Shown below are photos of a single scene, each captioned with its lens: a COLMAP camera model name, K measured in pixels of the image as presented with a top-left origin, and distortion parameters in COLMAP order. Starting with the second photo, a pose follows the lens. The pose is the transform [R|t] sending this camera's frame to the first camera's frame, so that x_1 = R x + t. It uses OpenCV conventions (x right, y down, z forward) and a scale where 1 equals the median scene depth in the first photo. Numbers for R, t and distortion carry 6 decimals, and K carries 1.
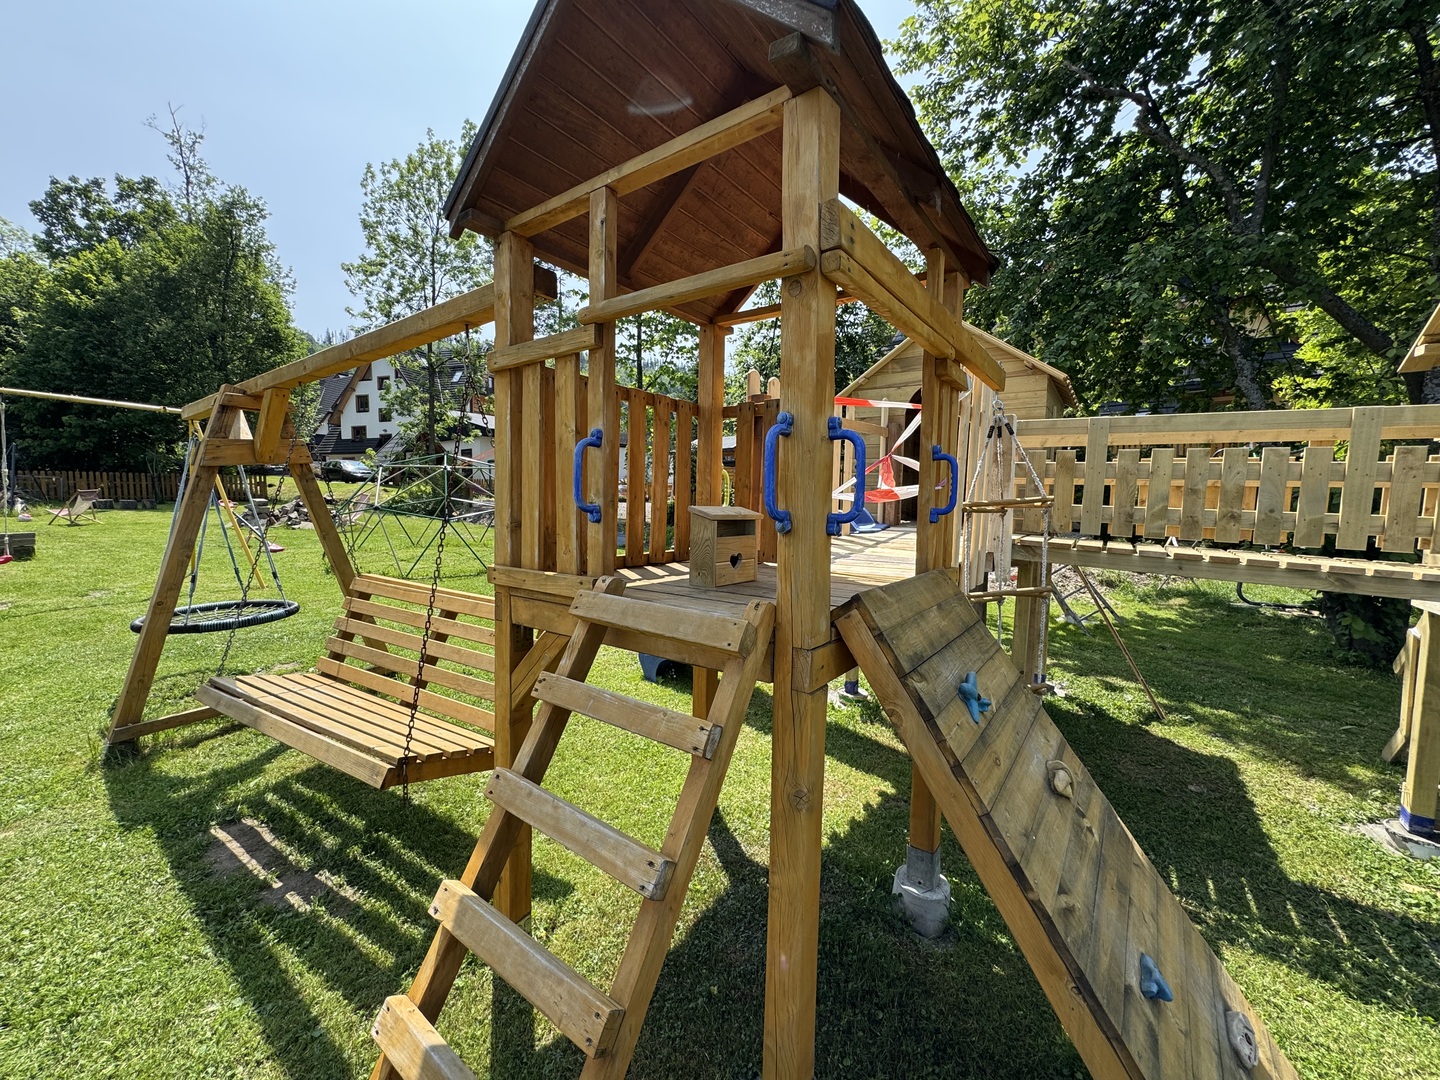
lens RADIAL K [[590.4, 0, 721.2], [0, 590.4, 529.6], [0, 0, 1]] dist [-0.000599, -0.000072]
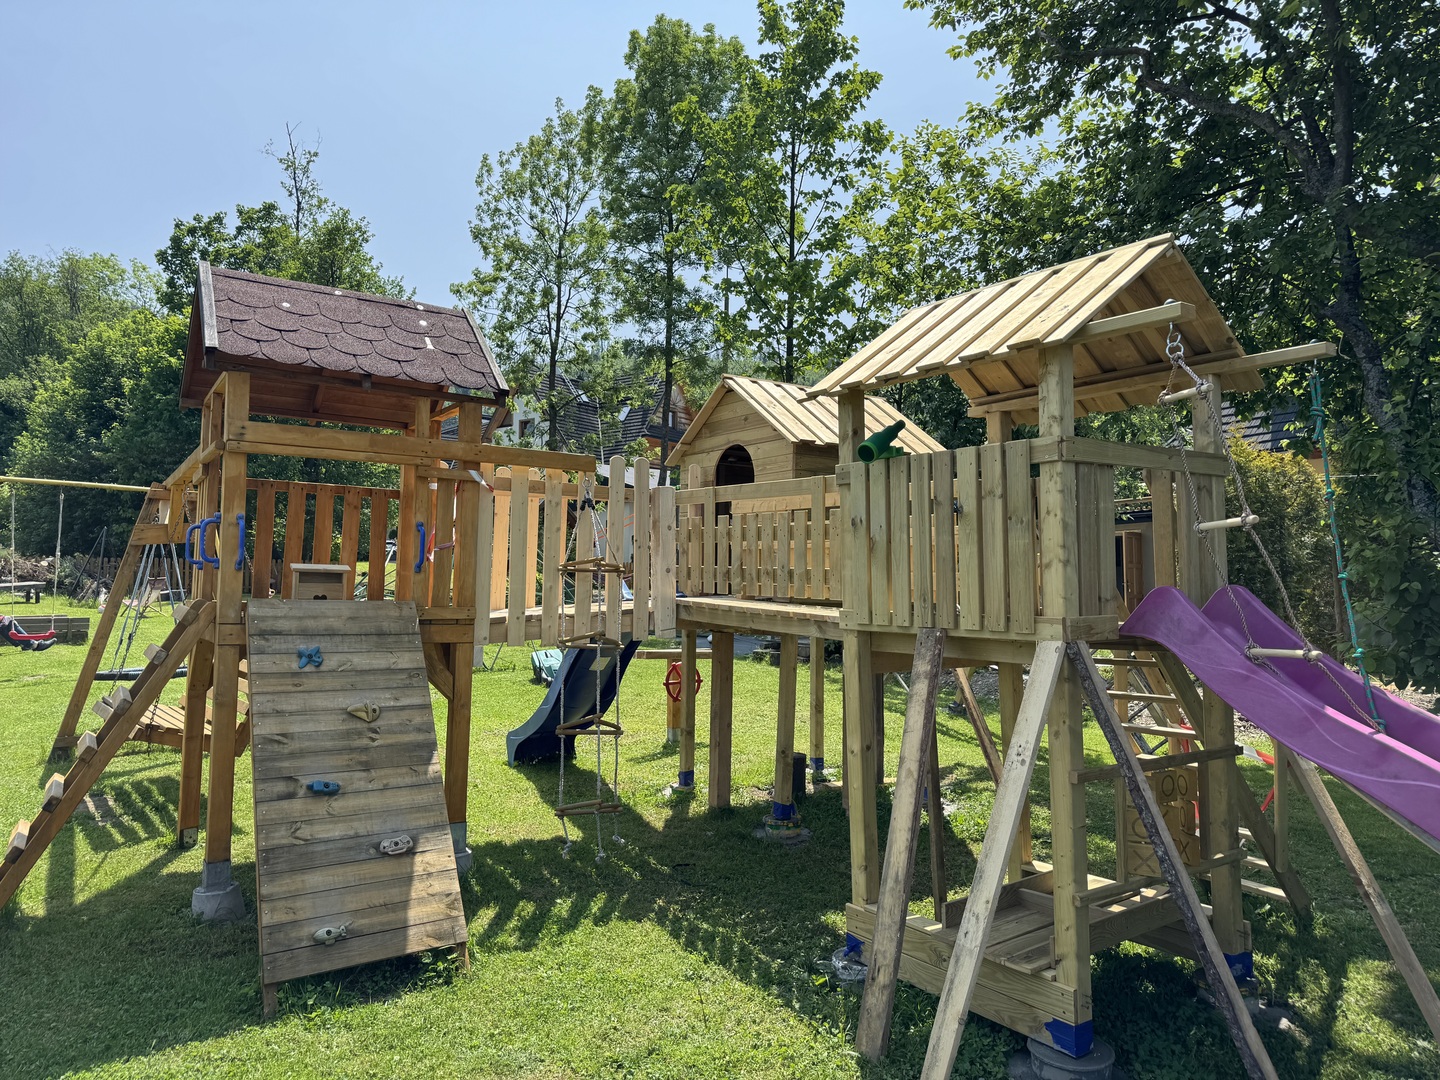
lens RADIAL K [[1013.5, 0, 720.0], [0, 1013.5, 540.0], [0, 0, 1]] dist [-0.000042, -0.001499]
pose [[0.938904, -0.021576, -0.343503, 0.125671], [-0.015223, 0.994453, -0.104071, 0.010666], [0.343843, 0.102942, 0.933368, -0.072049]]
